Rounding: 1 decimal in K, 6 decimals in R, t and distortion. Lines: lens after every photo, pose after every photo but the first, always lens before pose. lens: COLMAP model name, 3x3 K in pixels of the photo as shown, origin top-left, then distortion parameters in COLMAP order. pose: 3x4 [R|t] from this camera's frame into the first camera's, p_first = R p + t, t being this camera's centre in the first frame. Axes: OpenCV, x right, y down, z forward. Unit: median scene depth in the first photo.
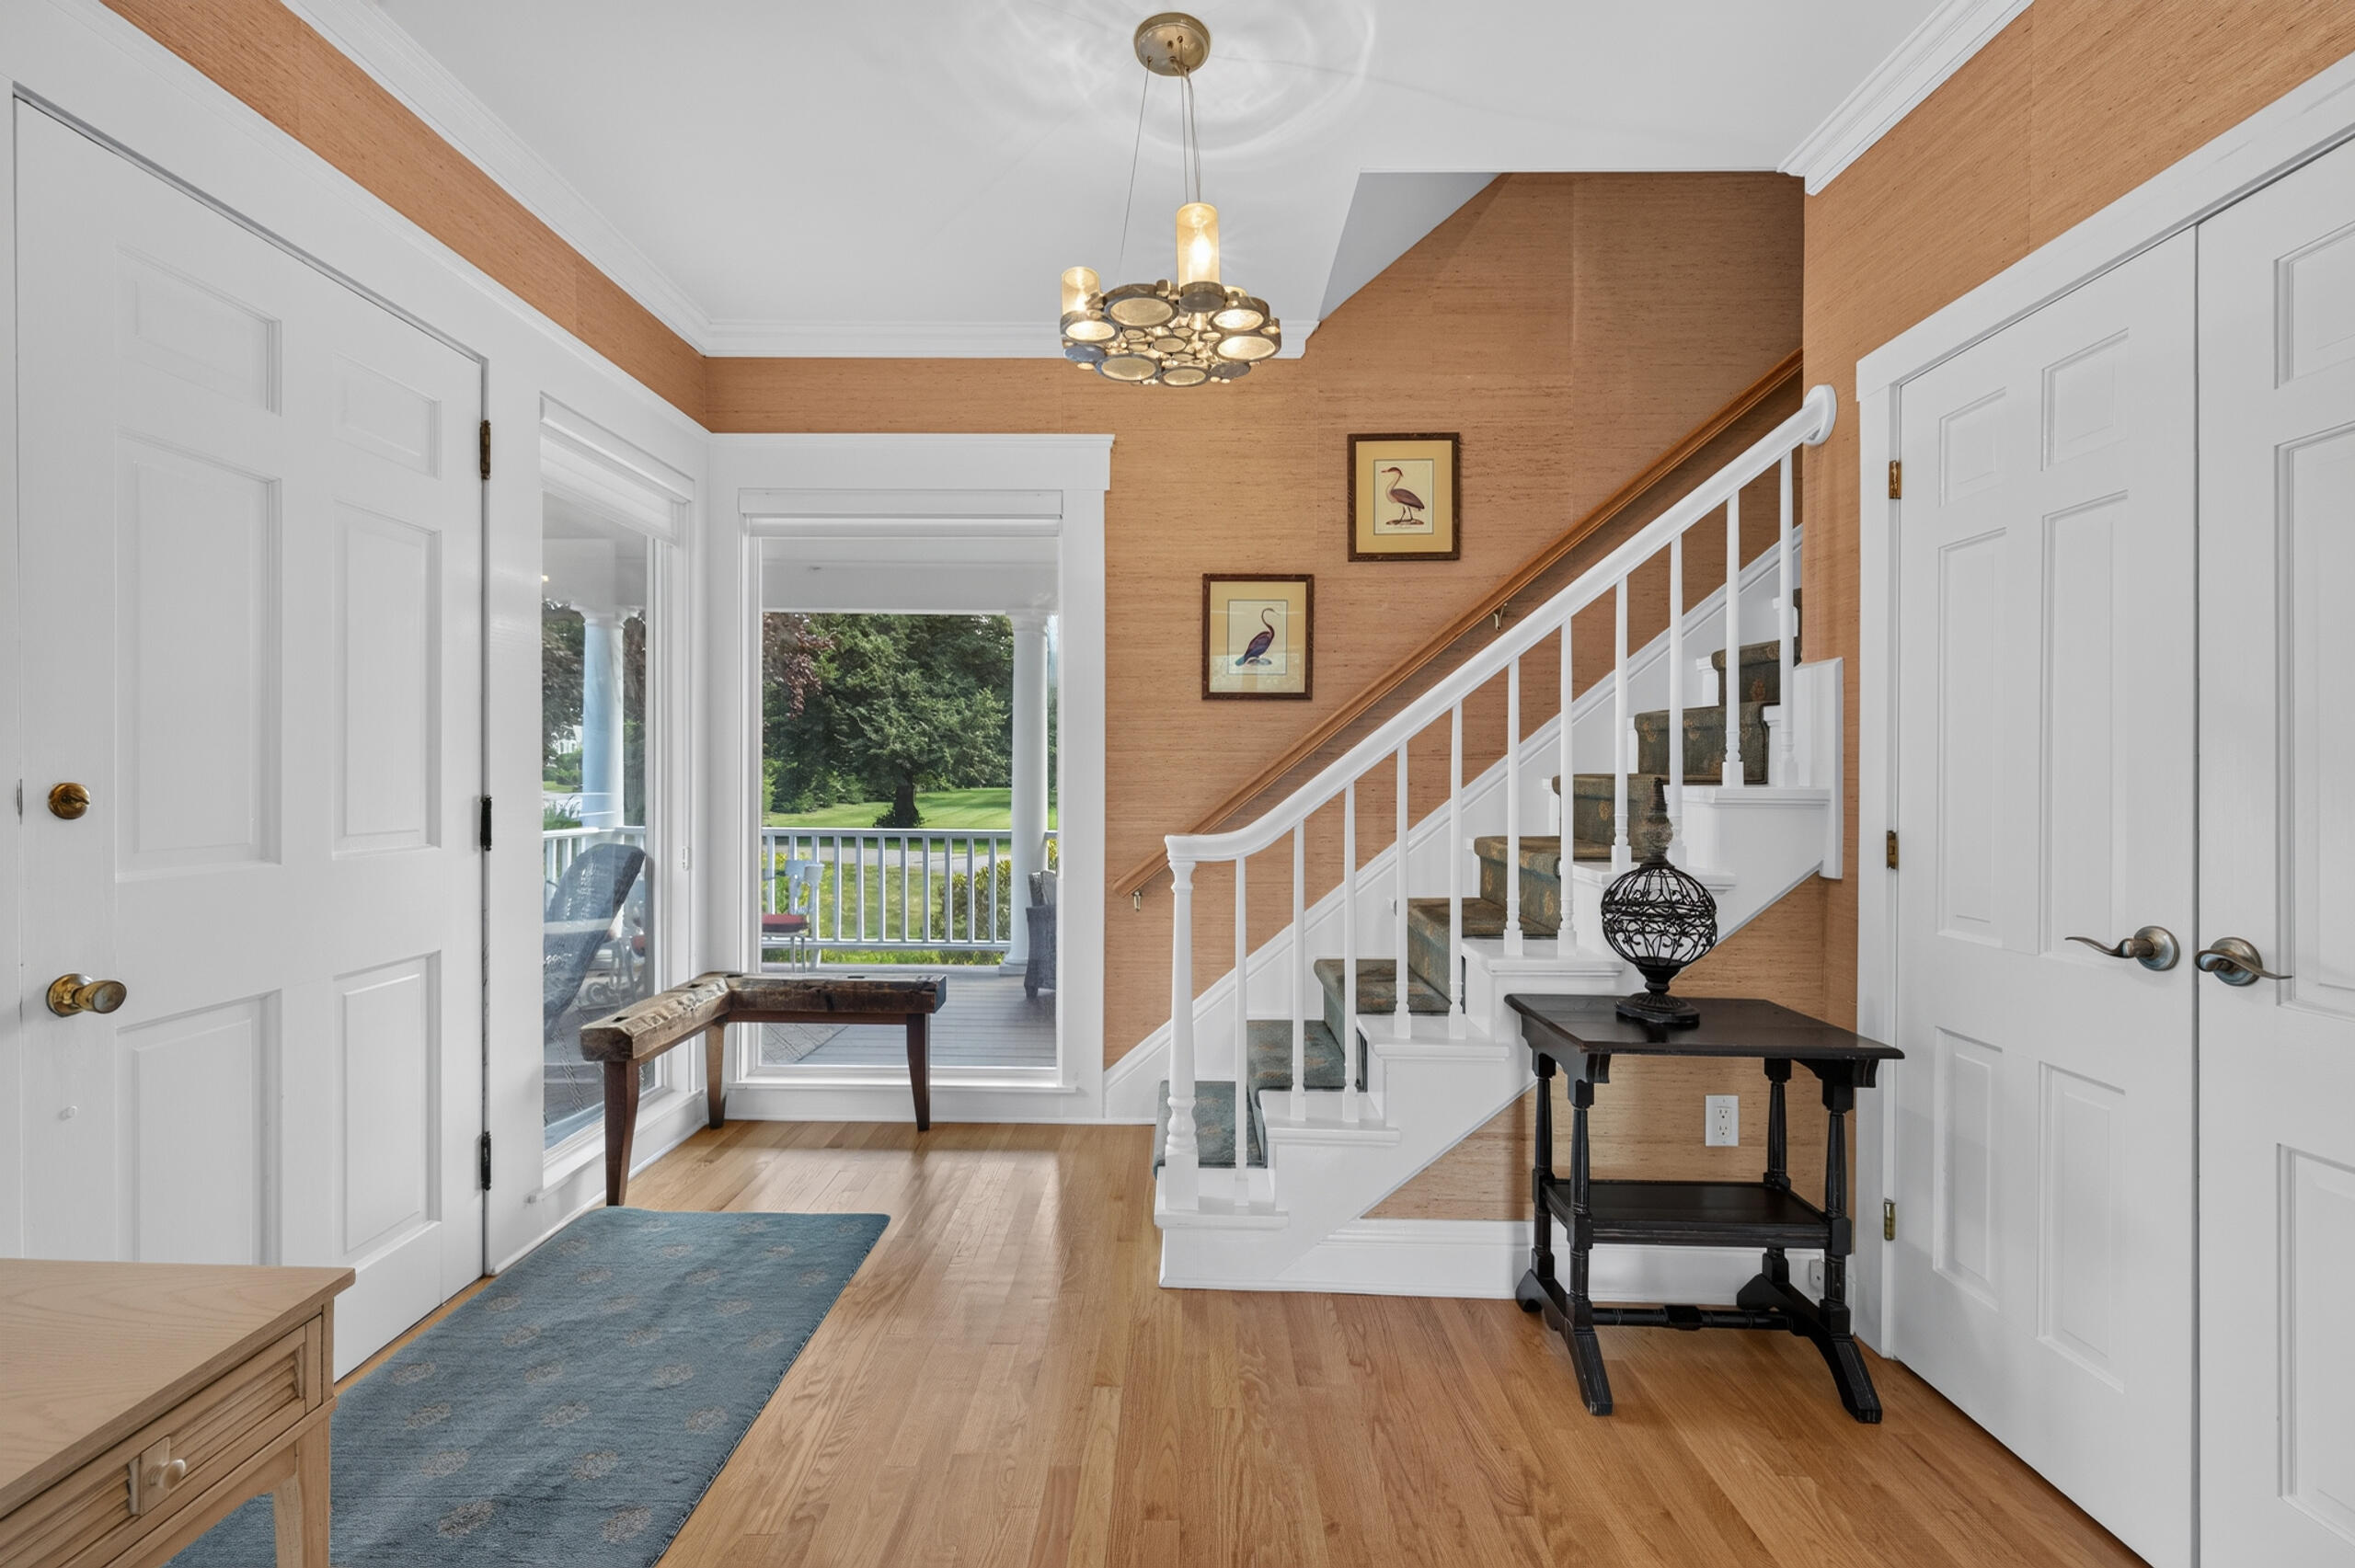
lens RADIAL K [[976.2, 0, 1161.9], [0, 976.2, 782.0], [0, 0, 1]] dist [-0.001975, -0.001528]
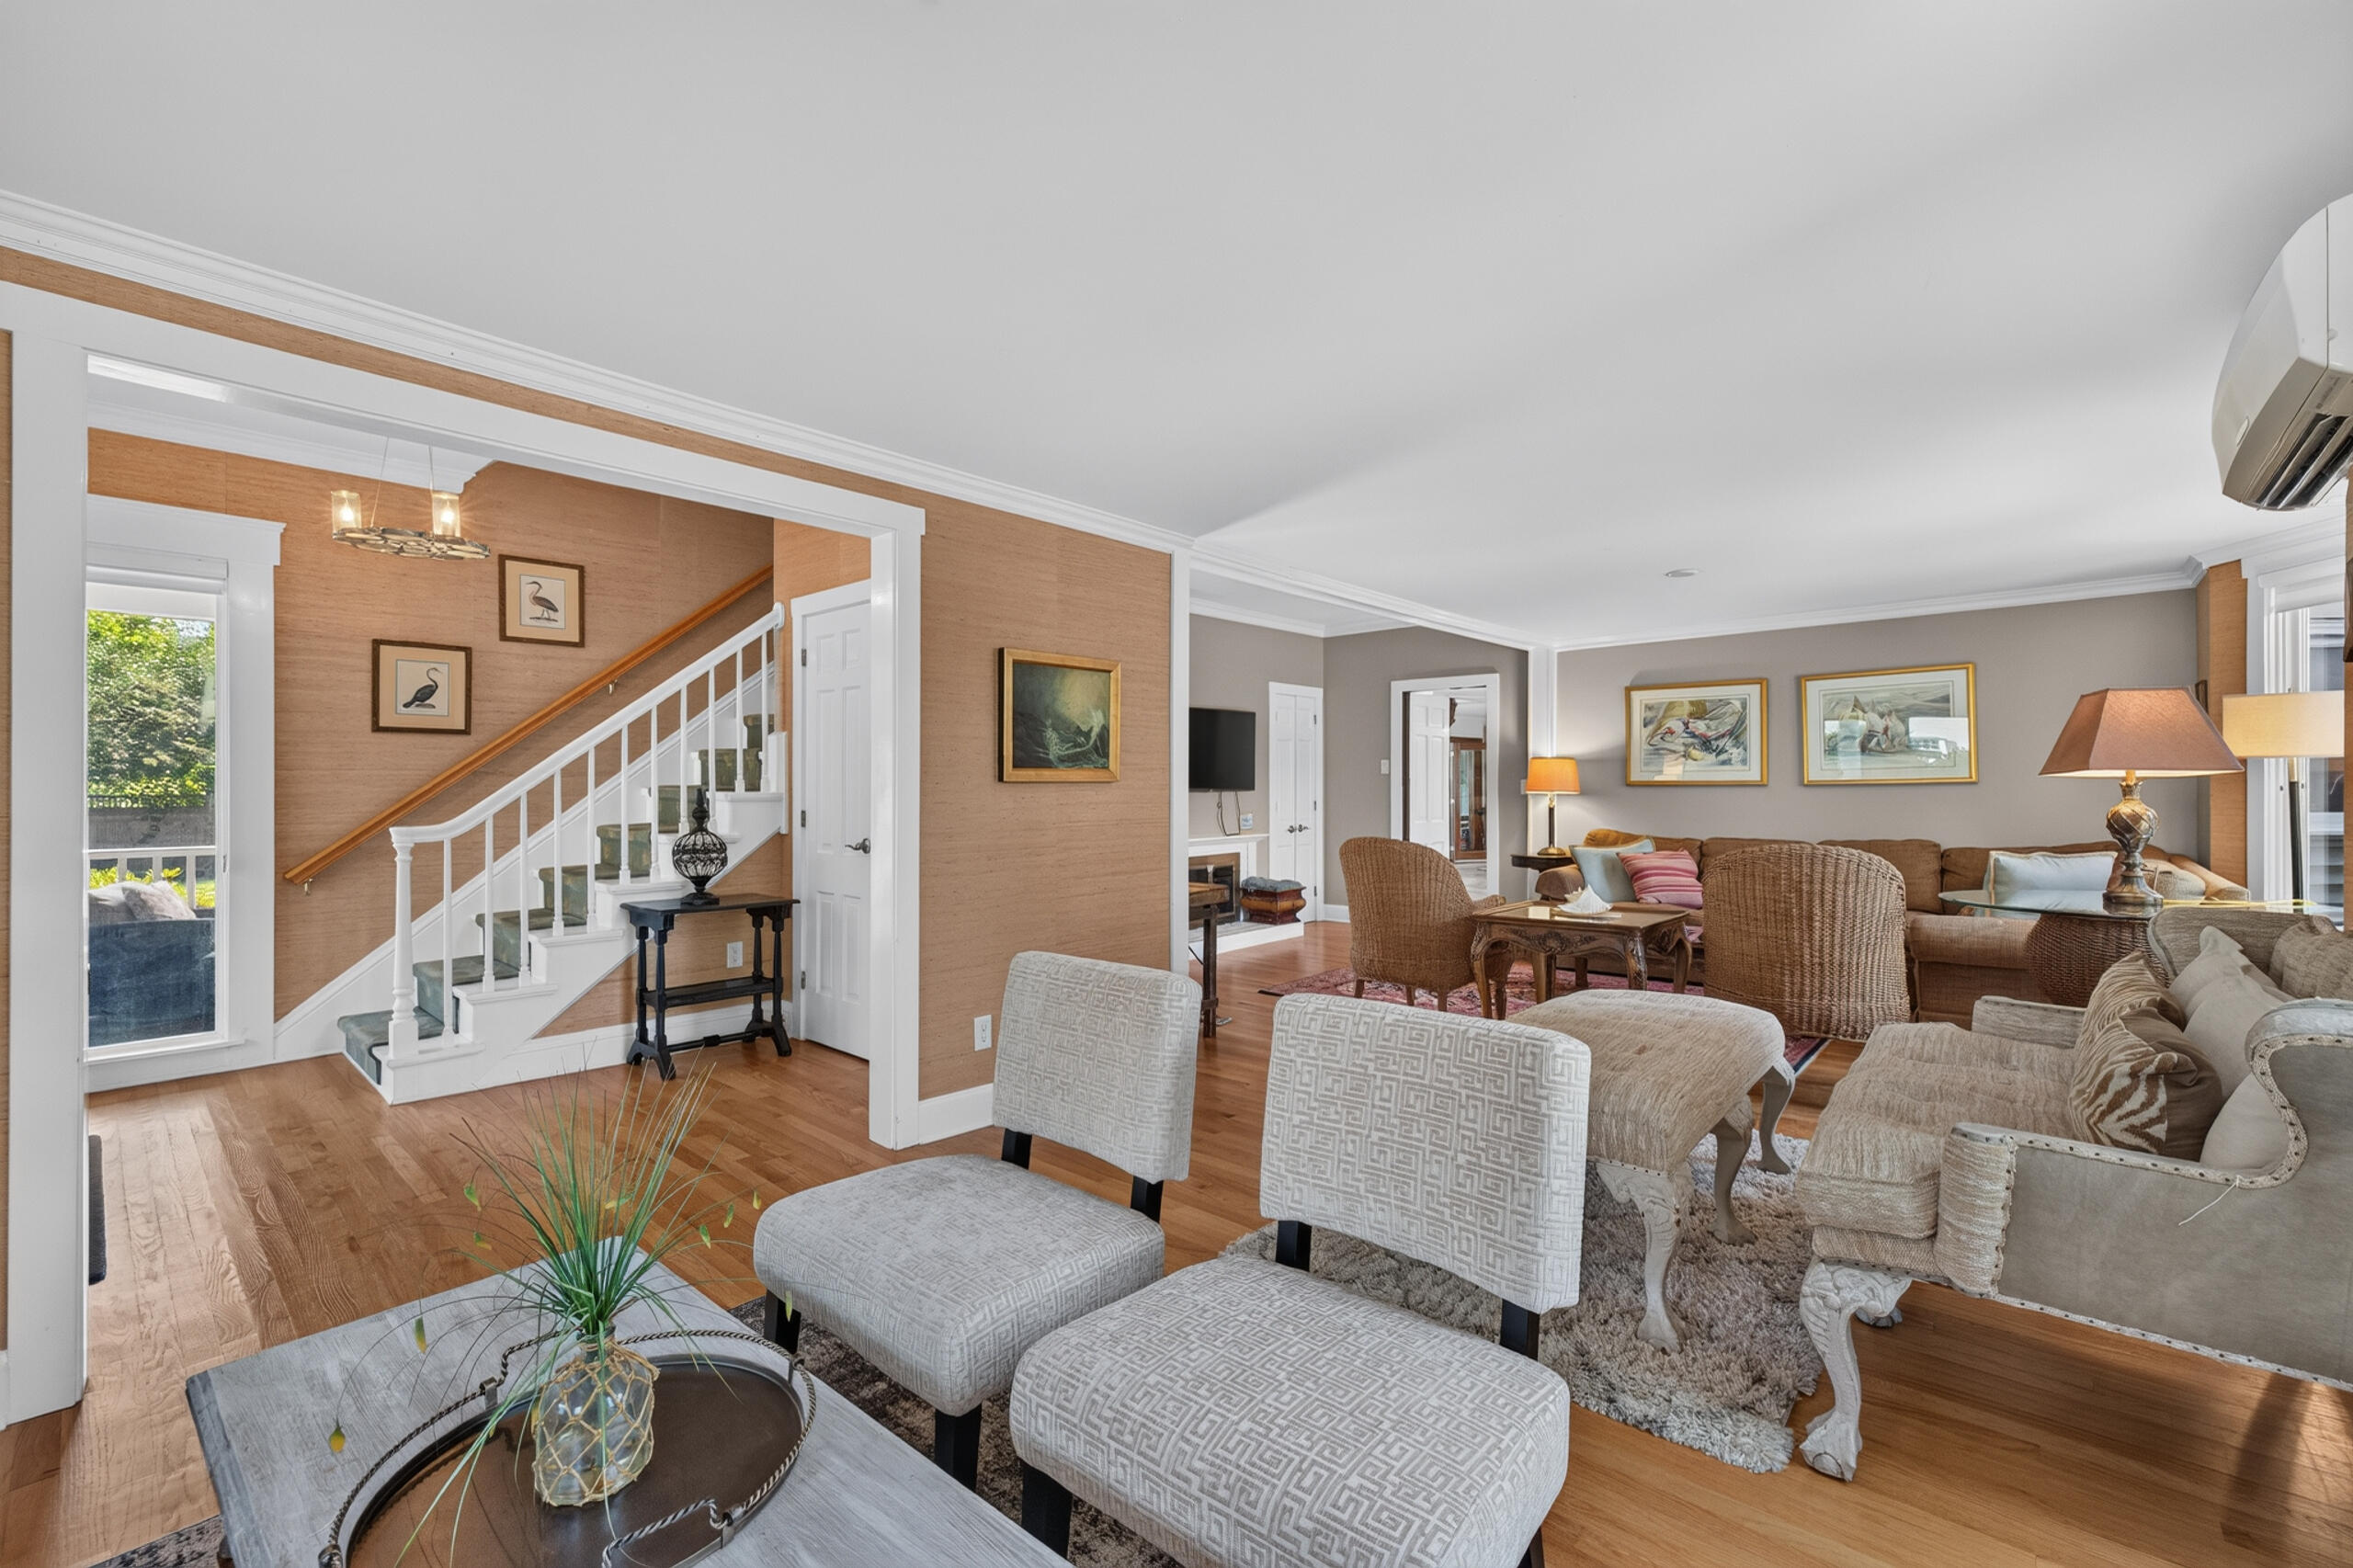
lens RADIAL K [[975.5, 0, 1183.4], [0, 975.5, 774.7], [0, 0, 1]] dist [-0.001975, -0.001528]
pose [[0.640700, 0.001211, 0.767791, -0.349027], [0.009628, 0.999907, -0.009612, -0.002057], [-0.767731, 0.013551, 0.640629, -0.918534]]
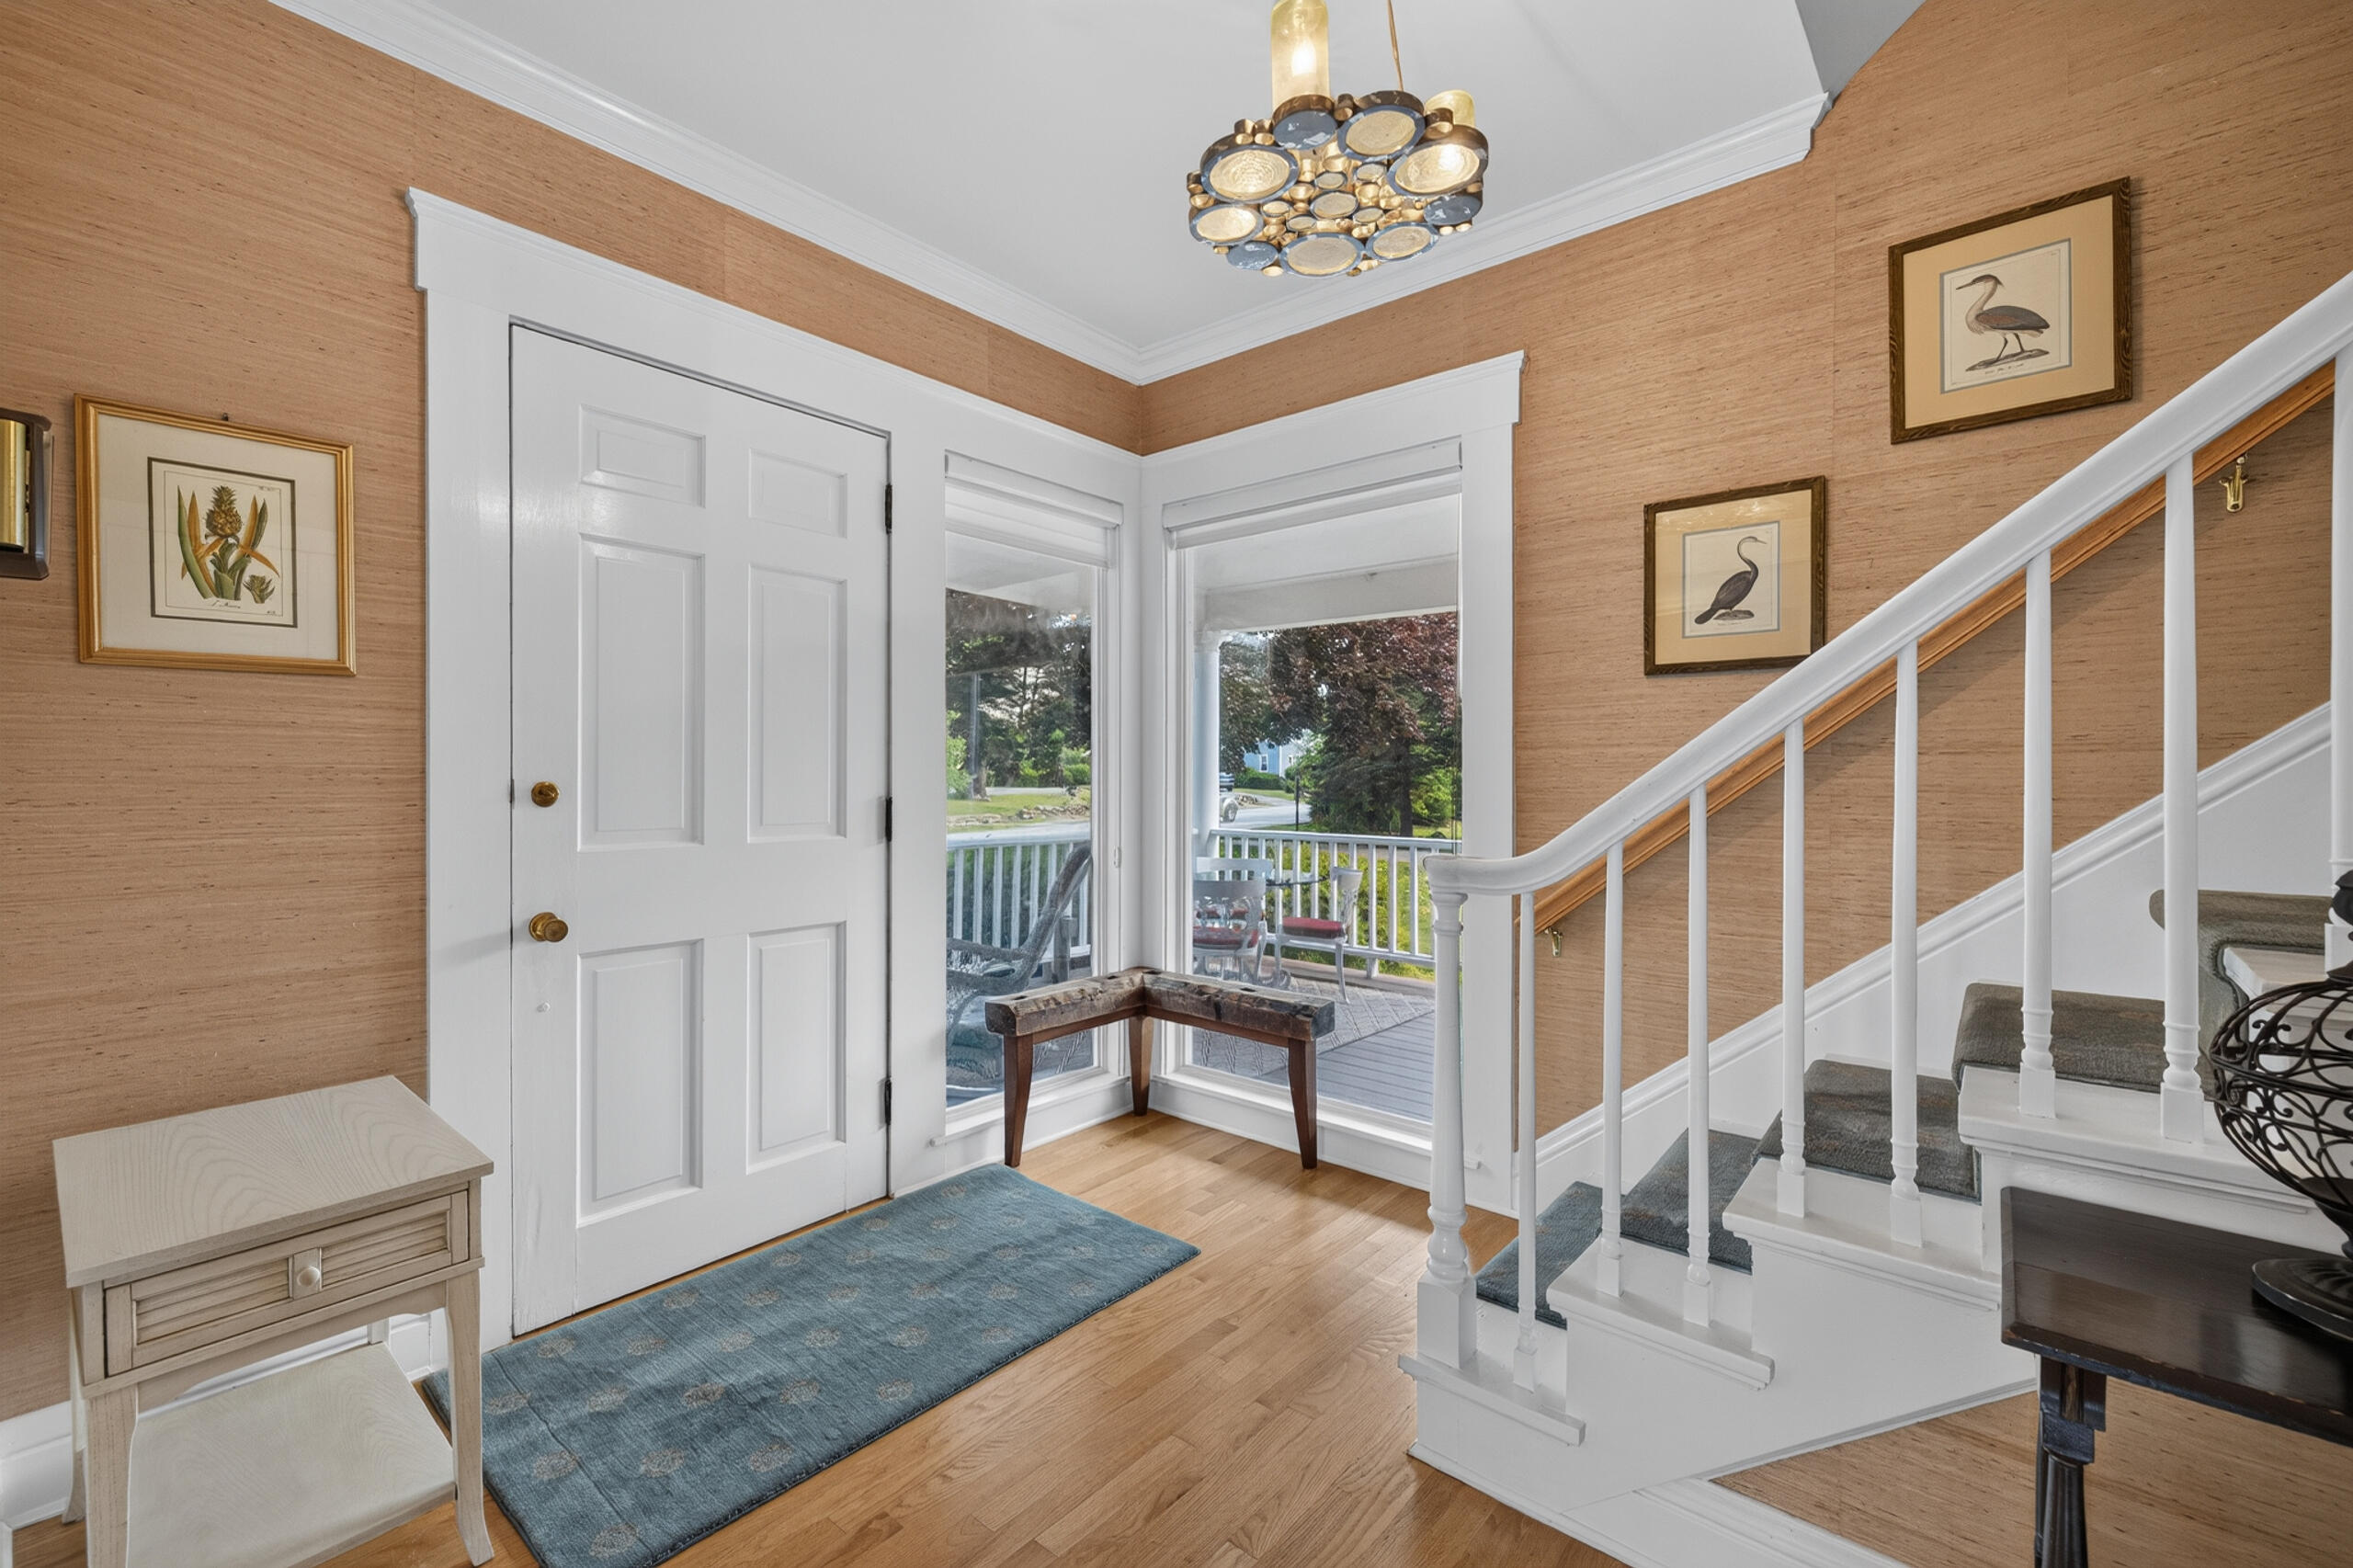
lens RADIAL K [[975.5, 0, 1158.1], [0, 975.5, 782.1], [0, 0, 1]] dist [-0.001975, -0.001528]
pose [[0.768296, -0.000941, -0.640094, 0.294166], [-0.005264, 0.999956, -0.007788, 0.004468], [0.640073, 0.009353, 0.768257, 0.257823]]
